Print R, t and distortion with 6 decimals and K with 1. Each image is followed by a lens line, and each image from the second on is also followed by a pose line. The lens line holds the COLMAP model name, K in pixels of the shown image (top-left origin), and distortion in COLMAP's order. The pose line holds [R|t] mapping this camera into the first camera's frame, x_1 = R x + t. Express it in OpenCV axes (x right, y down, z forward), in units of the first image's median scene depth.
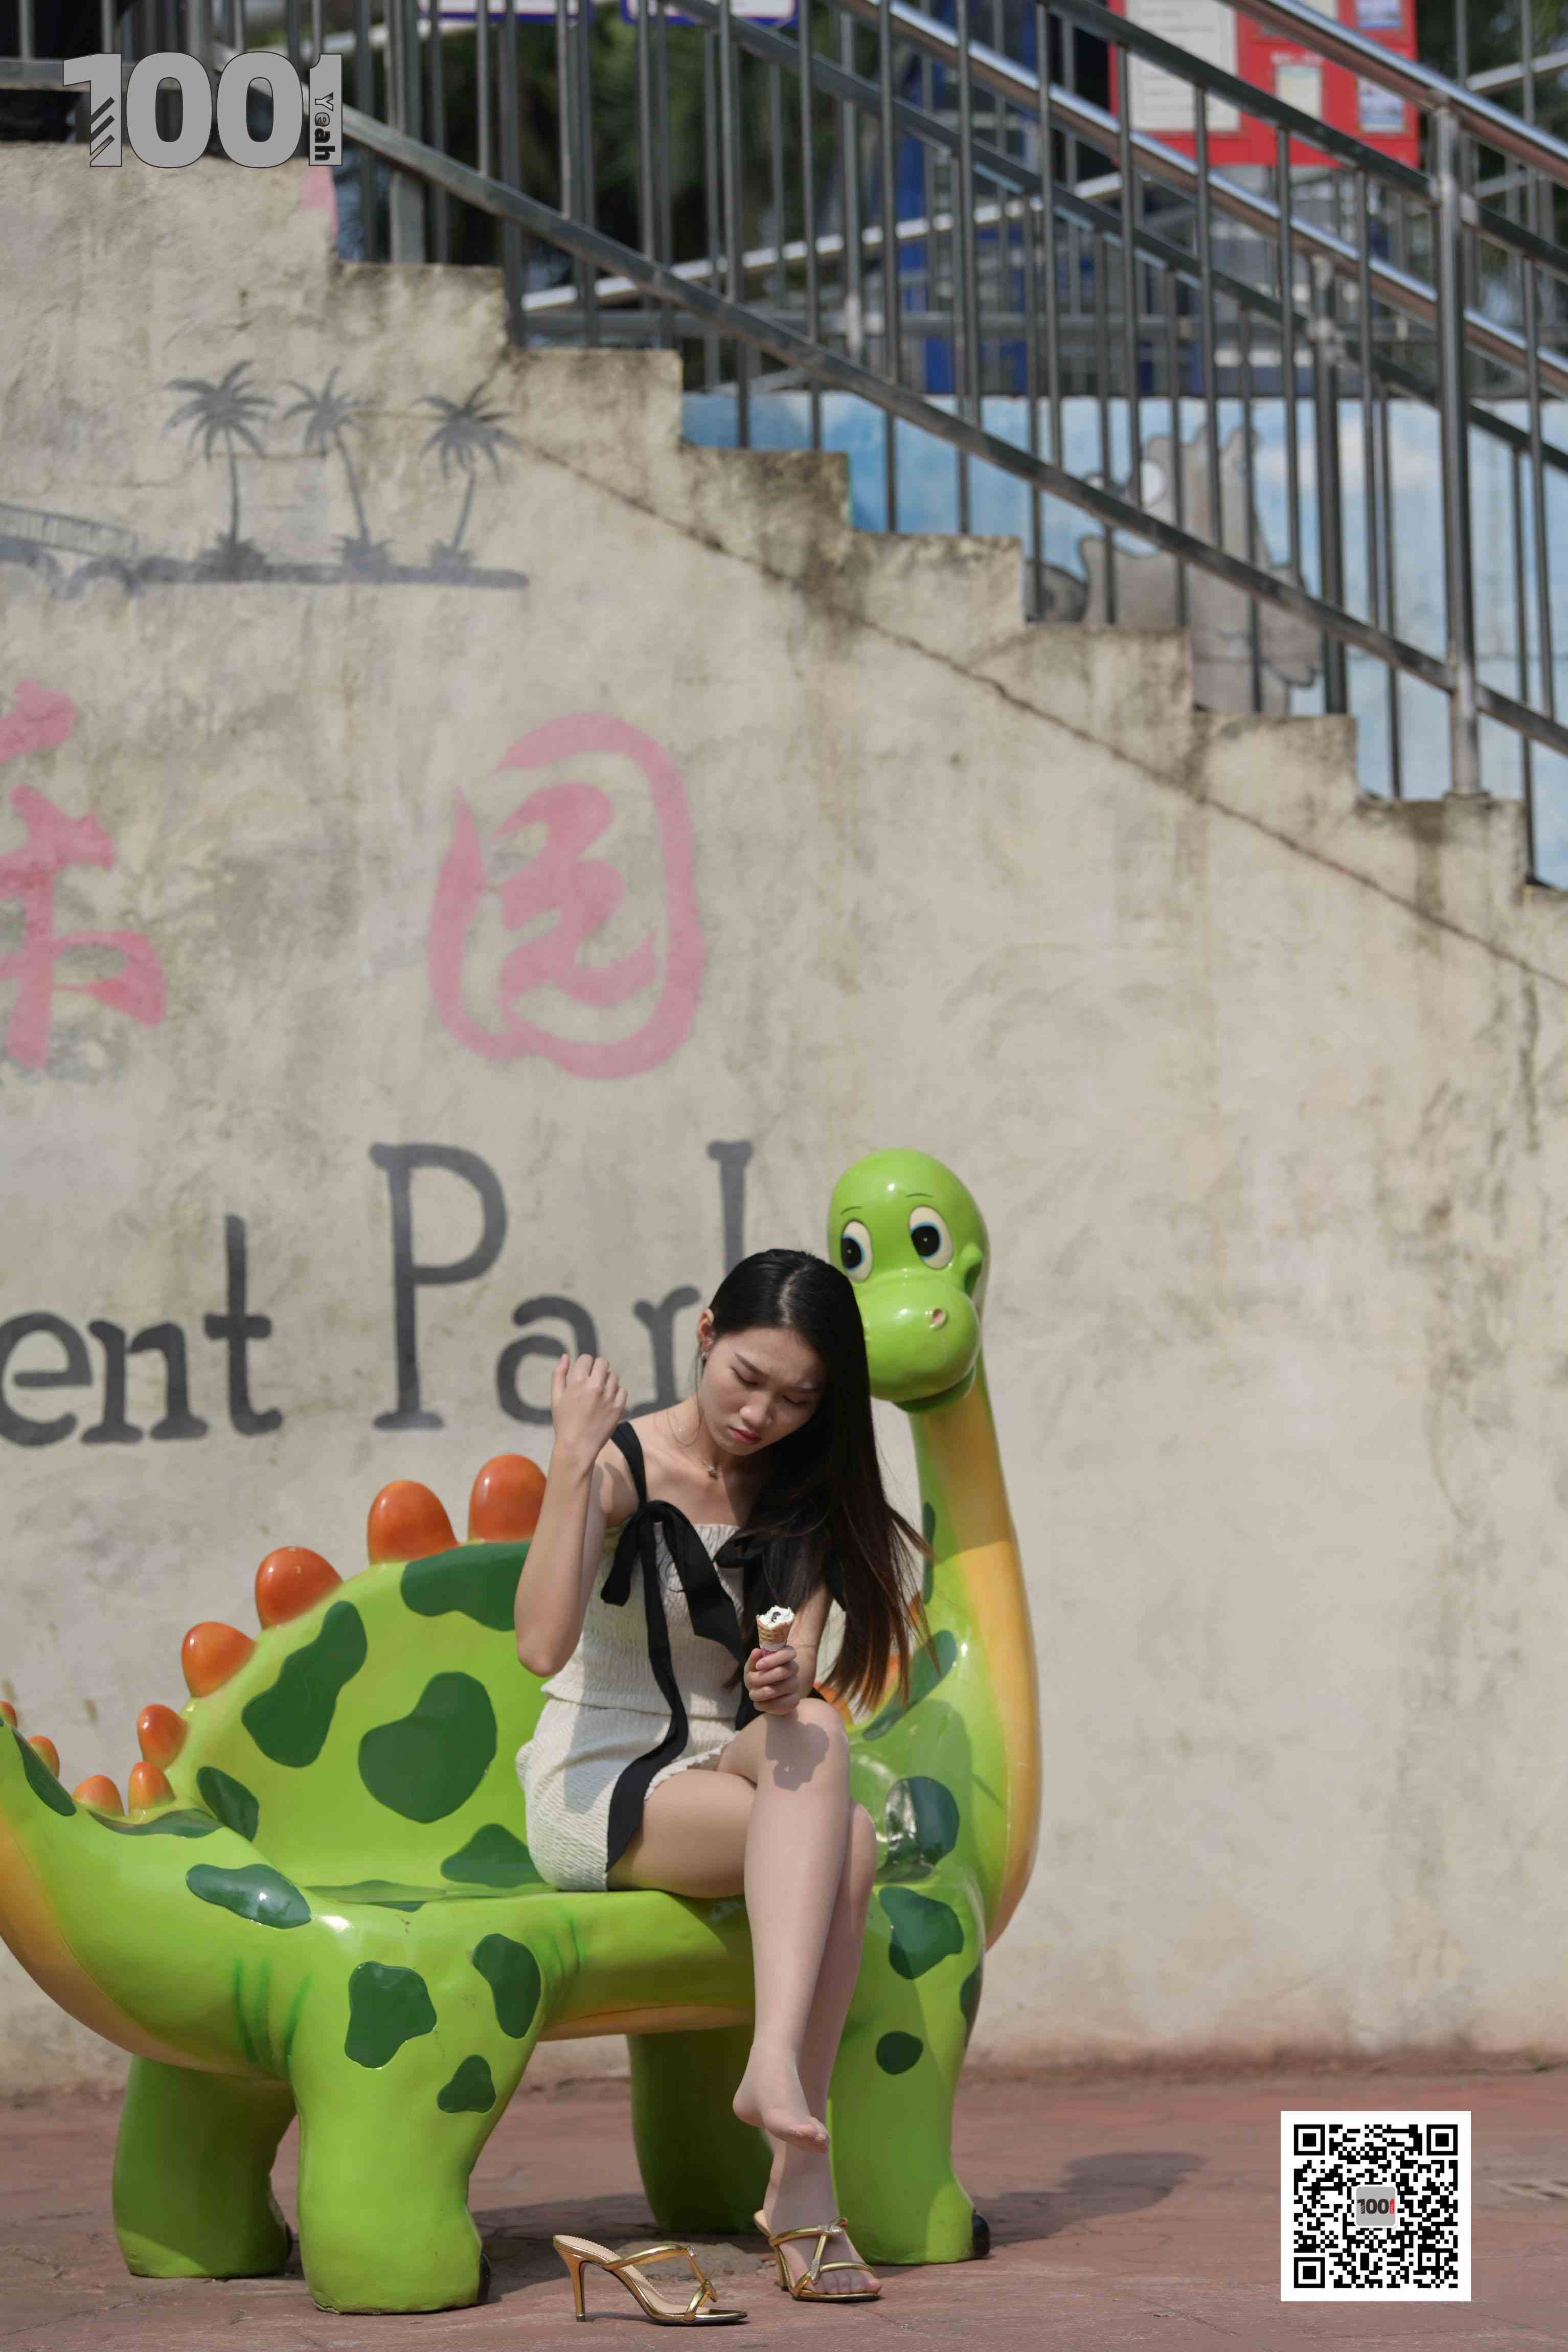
lens RADIAL K [[6619.2, 0, 784.0], [0, 6619.2, 1176.0], [0, 0, 1]] dist [0.057163, 0.142089]
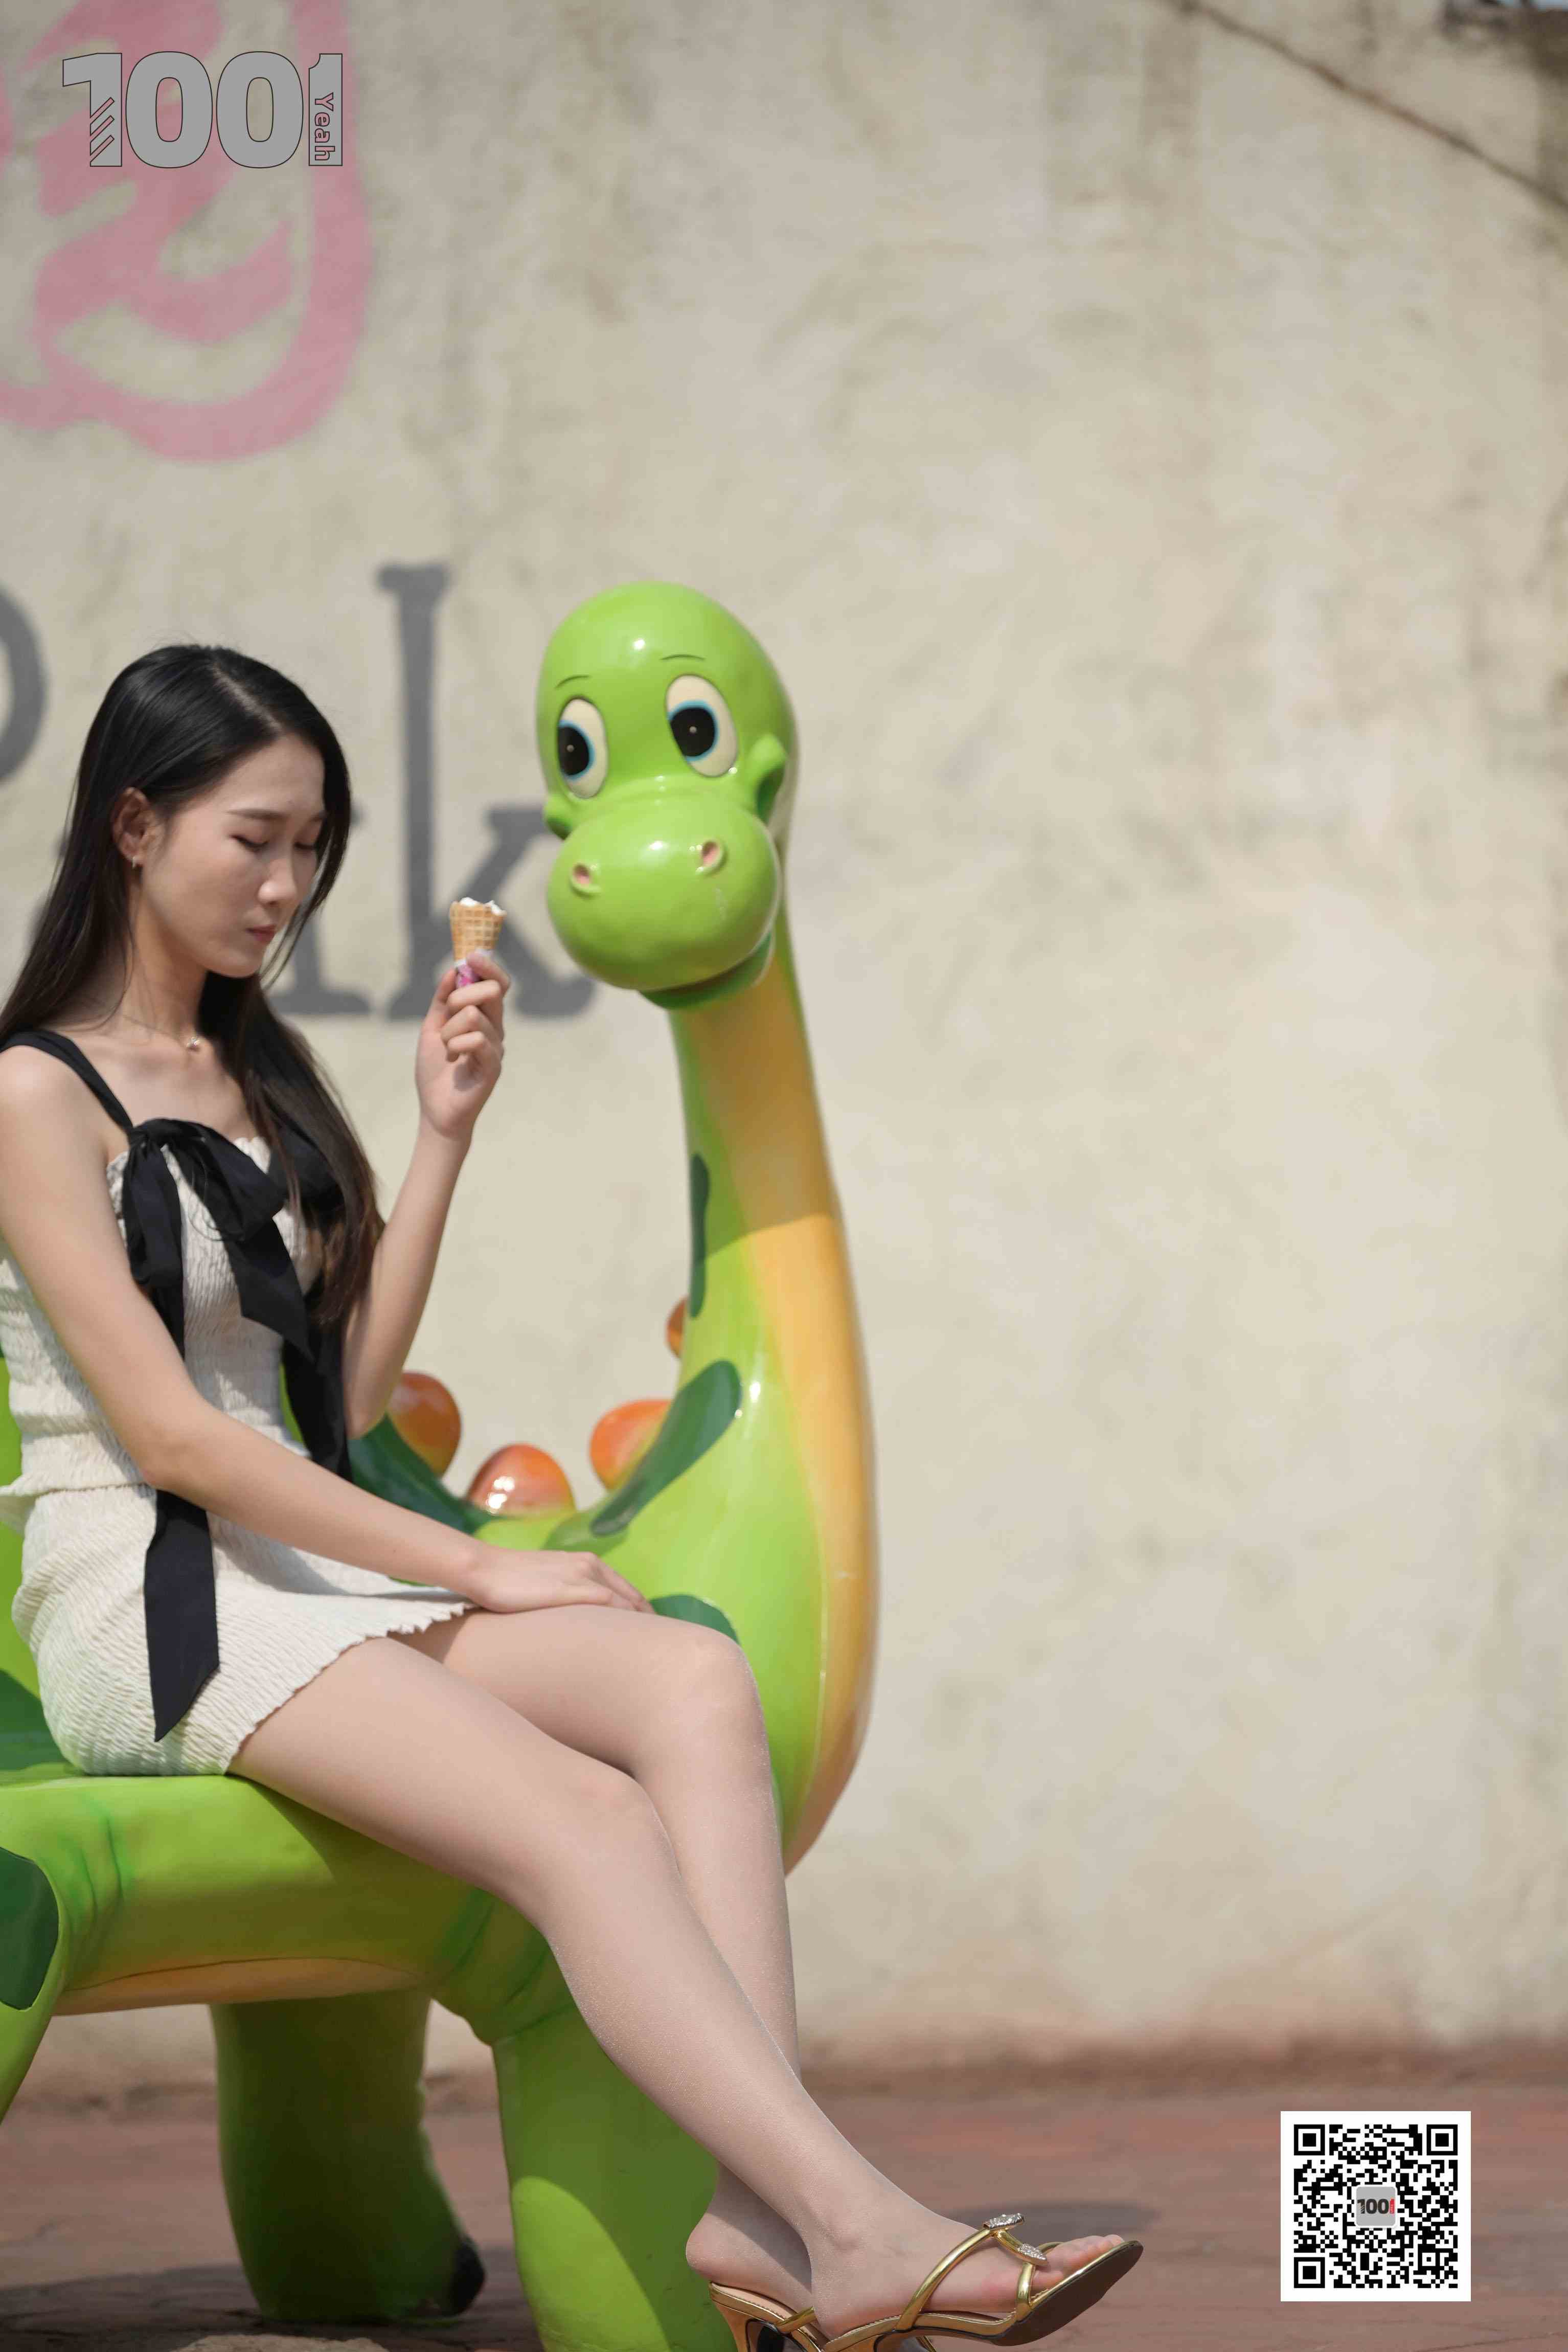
lens RADIAL K [[11201.7, 0, 784.0], [0, 11201.7, 1176.0], [0, 0, 1]] dist [-0.047191, 8.362386]
pose [[0.999909, 0.003737, 0.012985, 0.012931], [-0.004394, 0.998690, 0.050973, -0.001651], [-0.012778, -0.051025, 0.998616, -0.036808]]
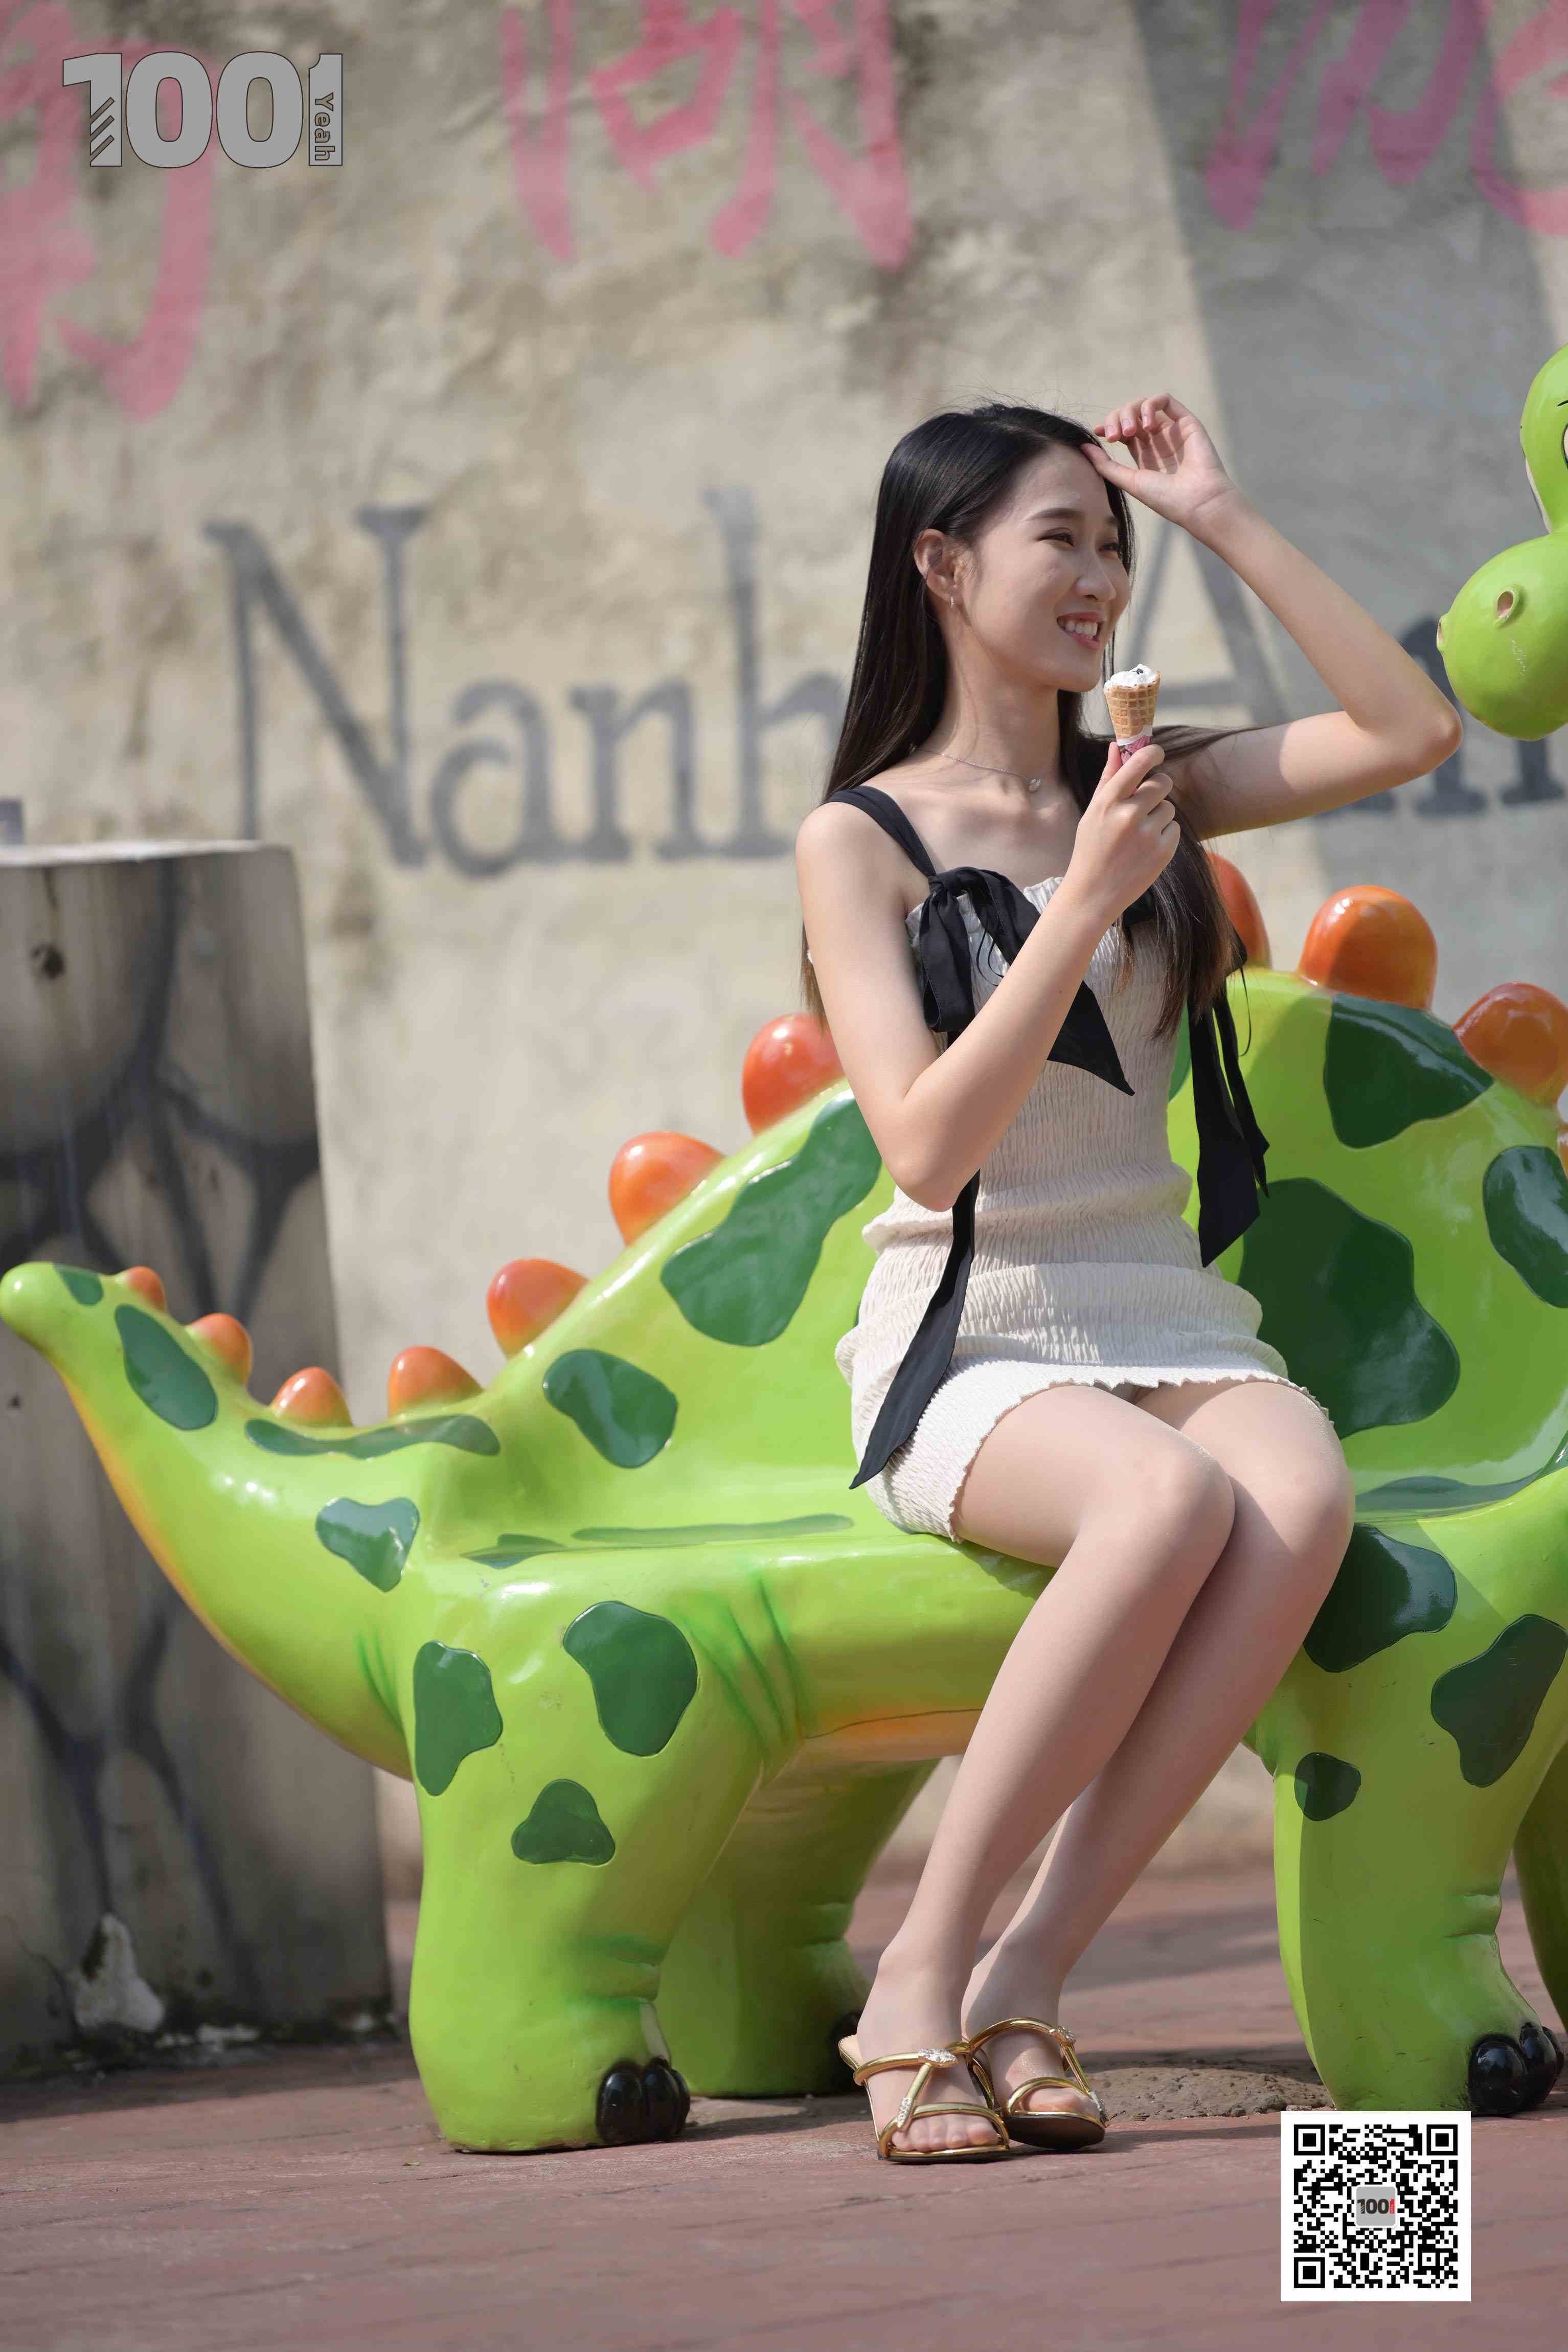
lens RADIAL K [[12964.0, 0, 781.9], [0, 12964.0, 1215.3], [0, 0, 1]] dist [-0.171420, 22.413825]
pose [[0.582044, -0.015921, -0.813001, 0.747637], [0.096682, 0.994071, 0.049750, 0.008751], [0.807389, -0.107560, 0.580132, 0.186899]]
